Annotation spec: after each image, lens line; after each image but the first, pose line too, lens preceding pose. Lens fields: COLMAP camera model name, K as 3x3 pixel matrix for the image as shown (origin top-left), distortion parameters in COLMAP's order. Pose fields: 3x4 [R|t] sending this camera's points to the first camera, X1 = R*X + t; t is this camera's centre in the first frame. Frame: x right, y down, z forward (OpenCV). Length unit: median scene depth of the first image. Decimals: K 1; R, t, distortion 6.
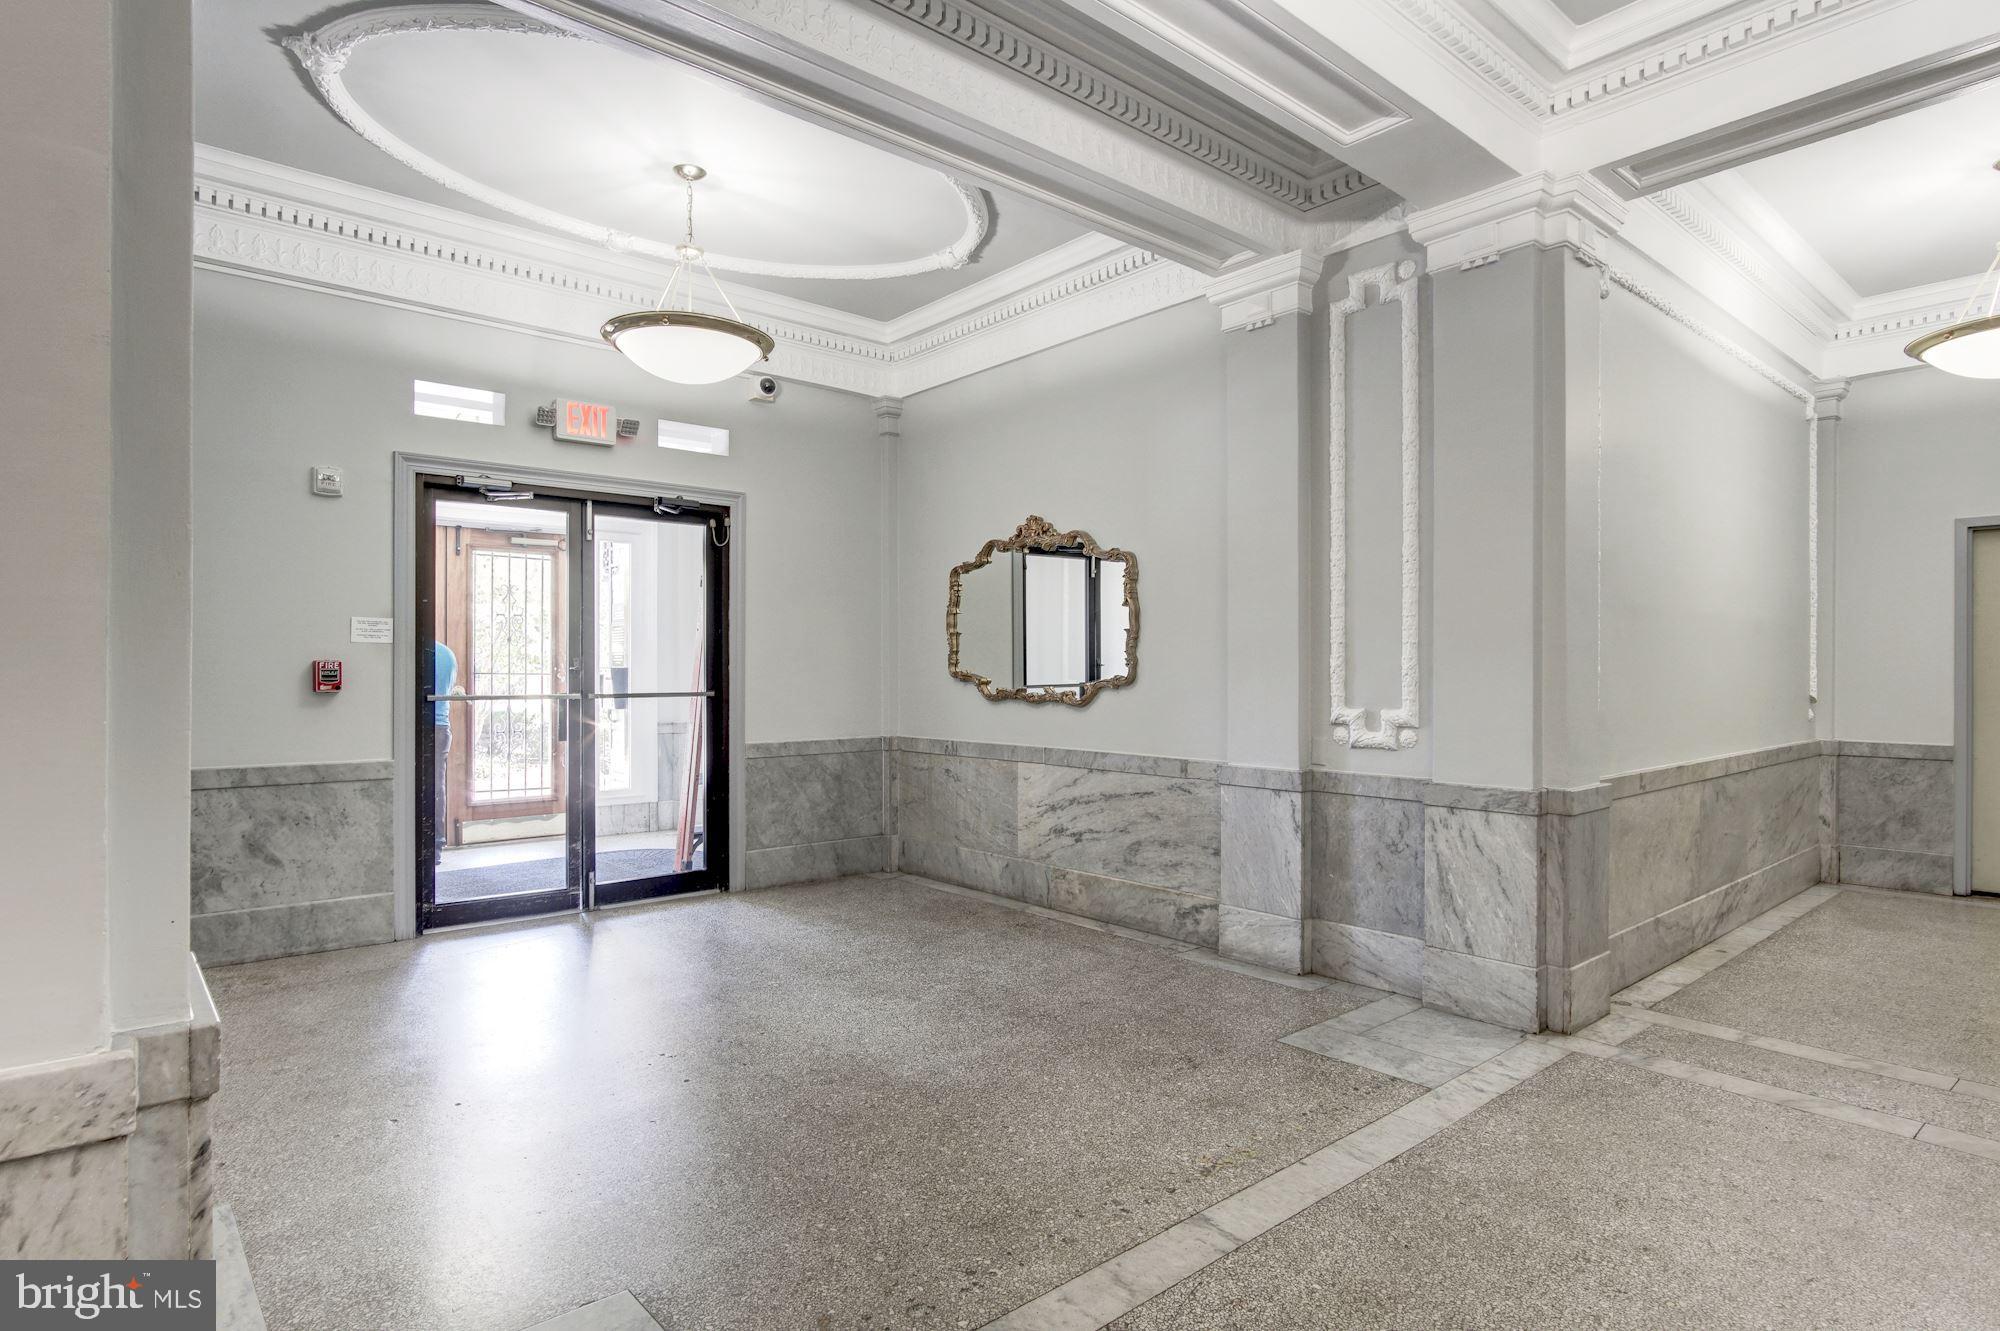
lens RADIAL K [[1065.0, 0, 992.6], [0, 1065.0, 674.3], [0, 0, 1]] dist [-0.021583, 0.010679]
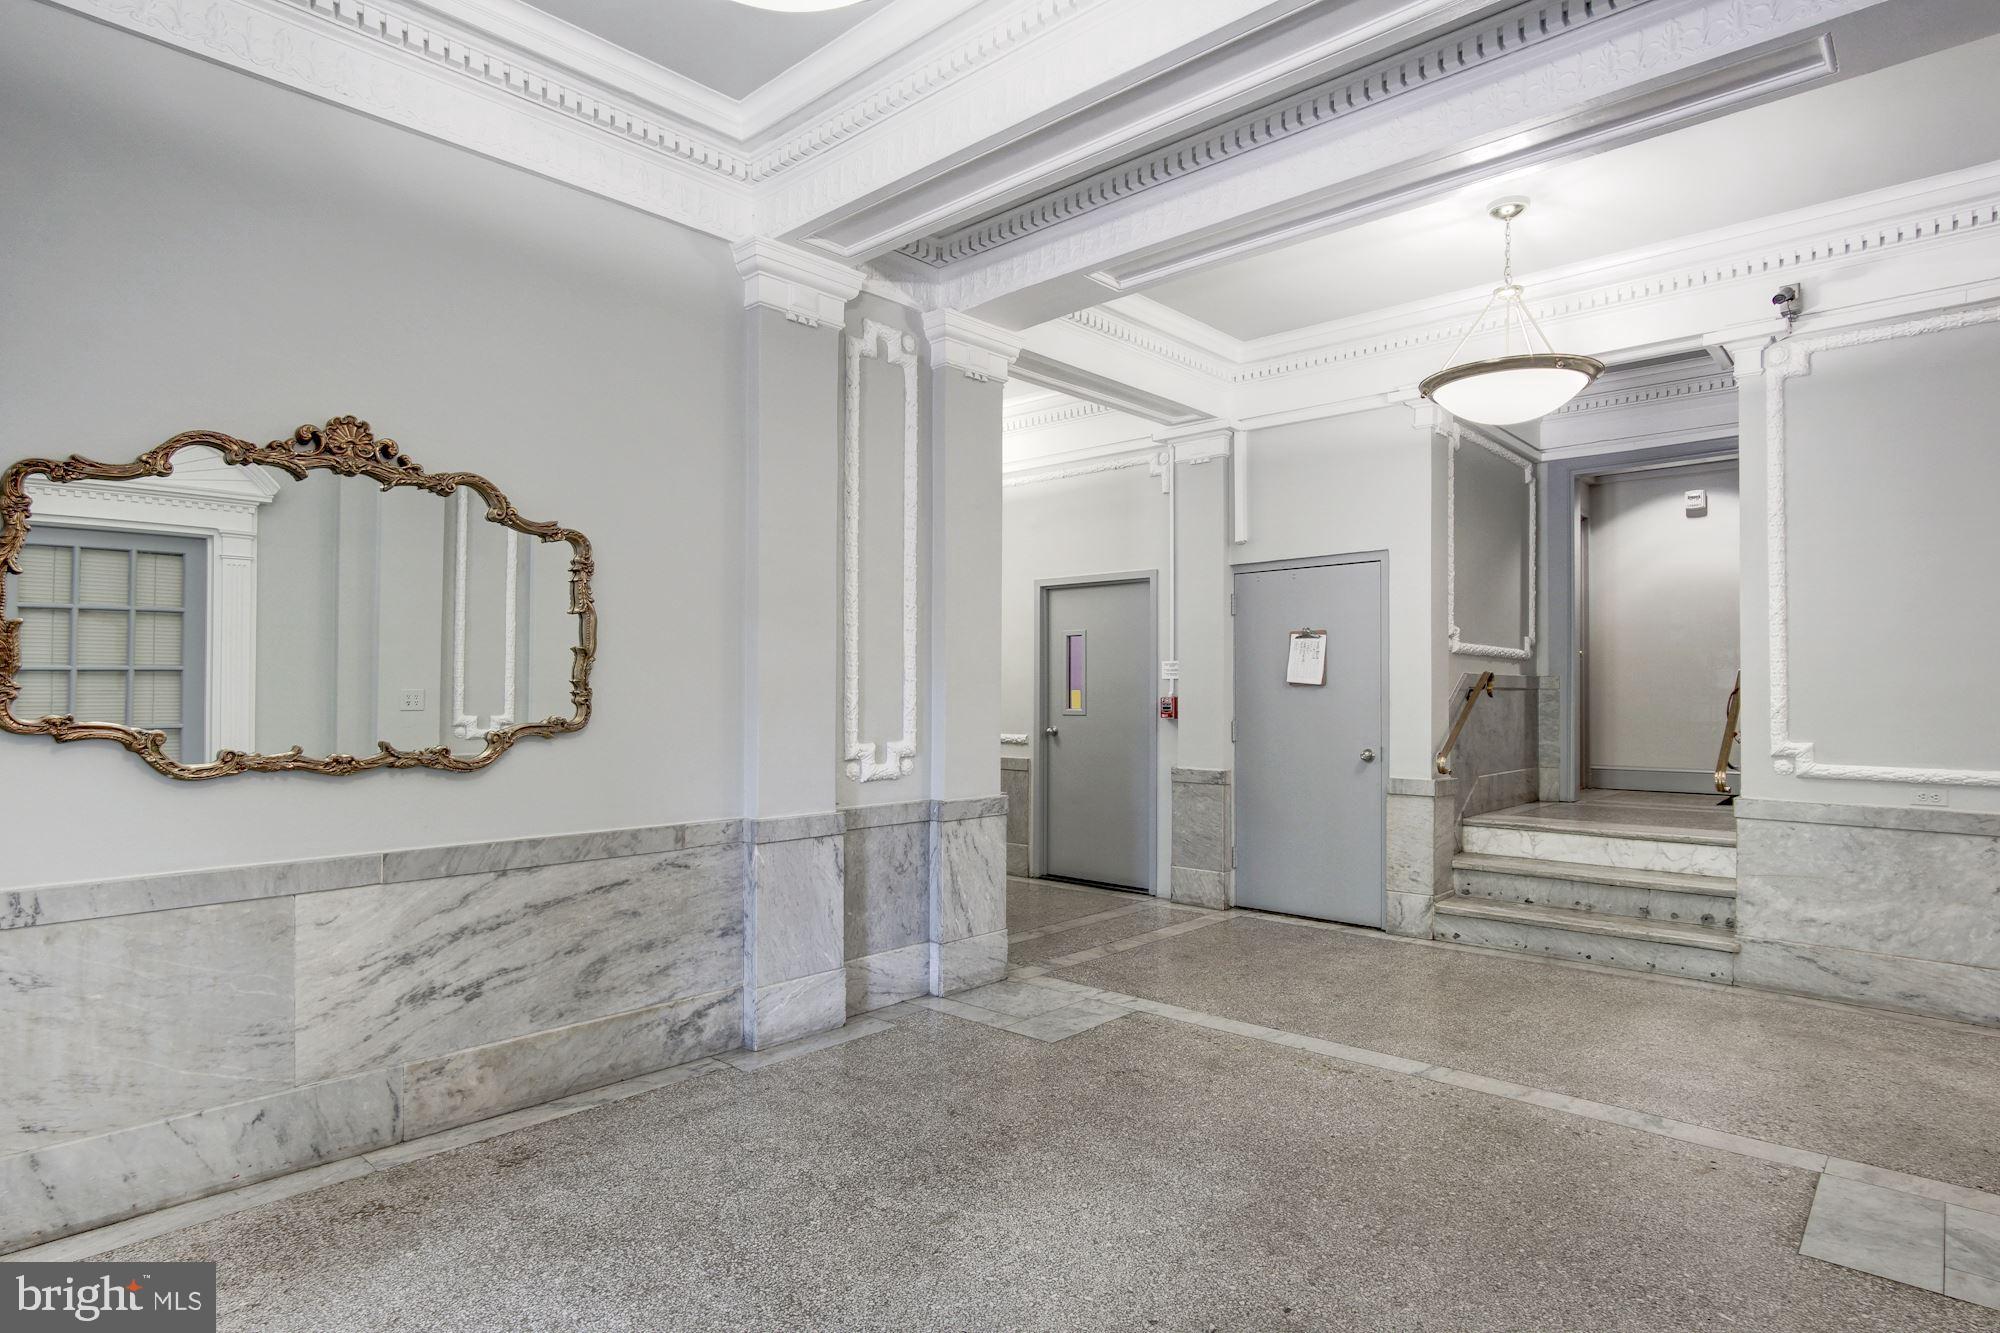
lens RADIAL K [[1065.8, 0, 995.3], [0, 1065.8, 685.8], [0, 0, 1]] dist [-0.013287, 0.001837]
pose [[-0.117342, 0.003967, 0.993084, -0.673598], [0.000857, 0.999992, -0.003893, -0.018393], [-0.993091, 0.000395, -0.117345, 0.967635]]
